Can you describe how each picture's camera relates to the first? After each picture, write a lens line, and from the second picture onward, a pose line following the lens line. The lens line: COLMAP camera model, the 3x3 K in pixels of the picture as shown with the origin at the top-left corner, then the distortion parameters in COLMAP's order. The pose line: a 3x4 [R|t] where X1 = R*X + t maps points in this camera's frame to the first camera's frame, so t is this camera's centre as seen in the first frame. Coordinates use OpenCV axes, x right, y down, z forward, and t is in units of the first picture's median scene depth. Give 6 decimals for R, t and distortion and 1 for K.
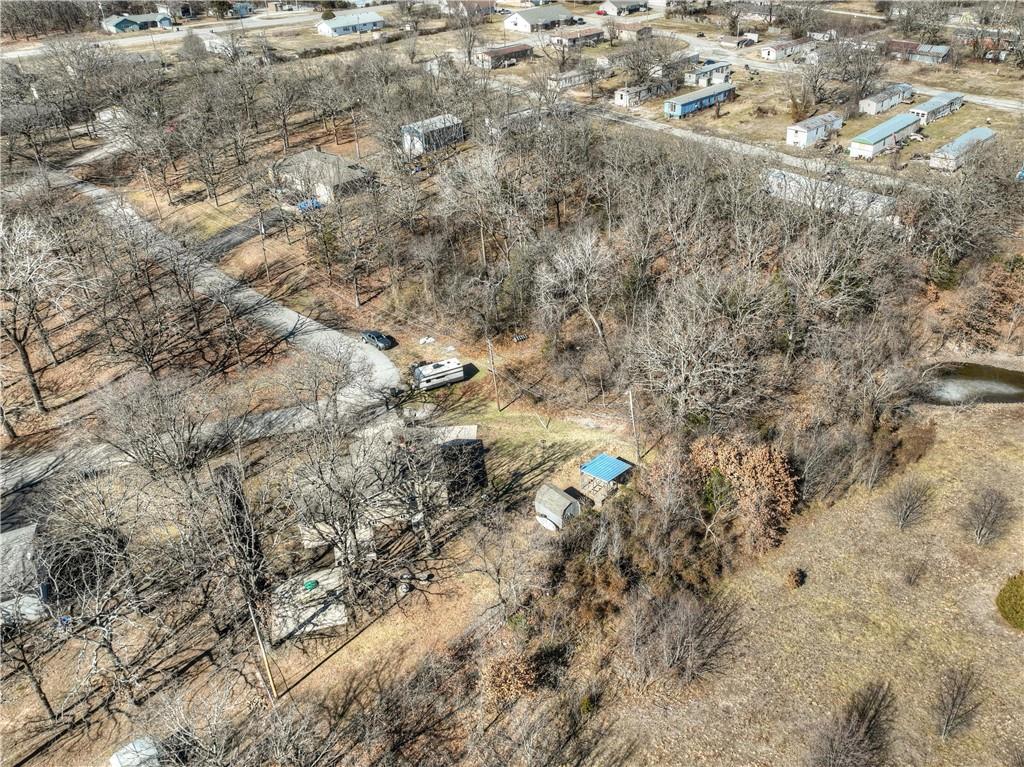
lens RADIAL K [[716.6, 0, 512.0], [0, 716.6, 383.5], [0, 0, 1]] dist [-0.001920, 0.018048]
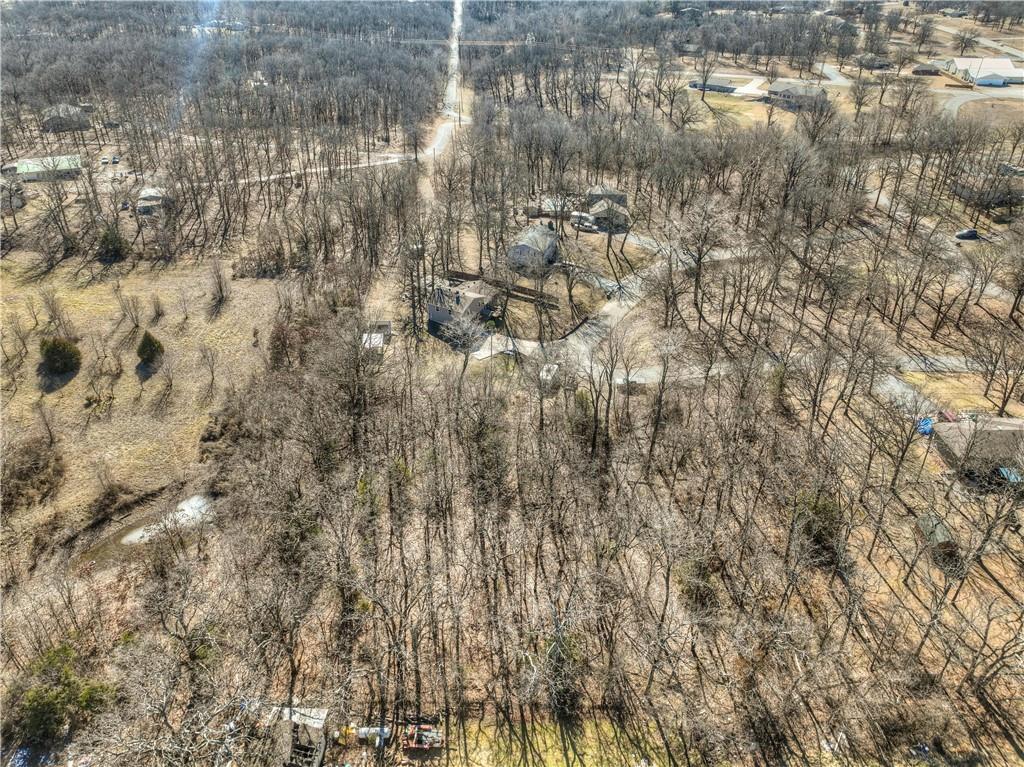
lens RADIAL K [[716.6, 0, 512.0], [0, 716.6, 383.5], [0, 0, 1]] dist [-0.001920, 0.018048]
pose [[-0.687180, 0.371144, -0.624528, 1.004649], [-0.401182, 0.522828, 0.752133, -1.253892], [0.605670, 0.767400, -0.210381, 1.577237]]
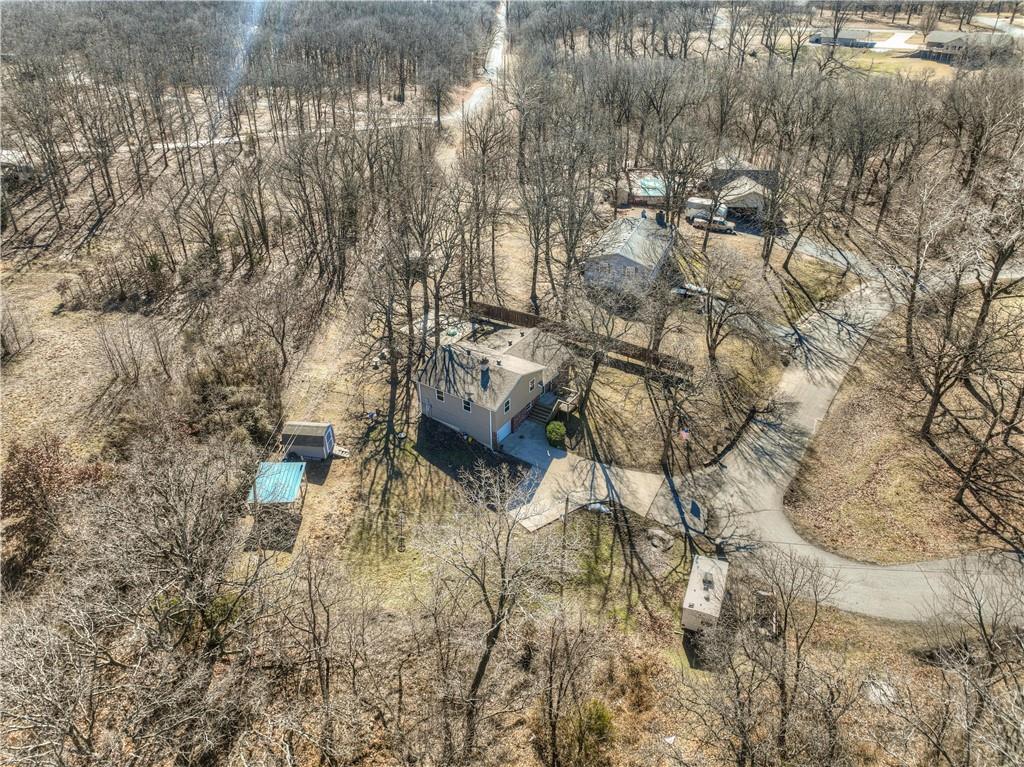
lens RADIAL K [[716.6, 0, 512.0], [0, 716.6, 383.5], [0, 0, 1]] dist [-0.001920, 0.018048]
pose [[-0.729956, 0.352227, -0.585748, 0.337073], [-0.372079, 0.514100, 0.772825, -0.575059], [0.573342, 0.782073, -0.244214, 1.167110]]
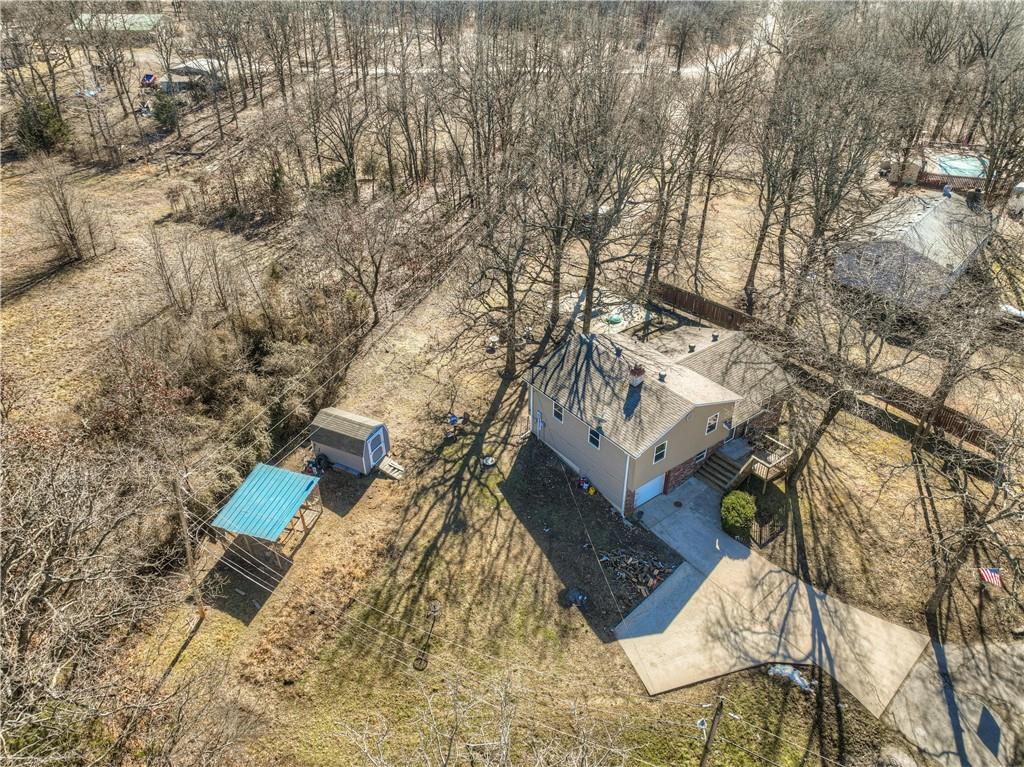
lens RADIAL K [[716.6, 0, 512.0], [0, 716.6, 383.5], [0, 0, 1]] dist [-0.001920, 0.018048]
pose [[-0.915041, 0.206500, -0.346494, 0.122282], [-0.227583, 0.444920, 0.866171, -0.346557], [0.333027, 0.871438, -0.360124, 1.085486]]
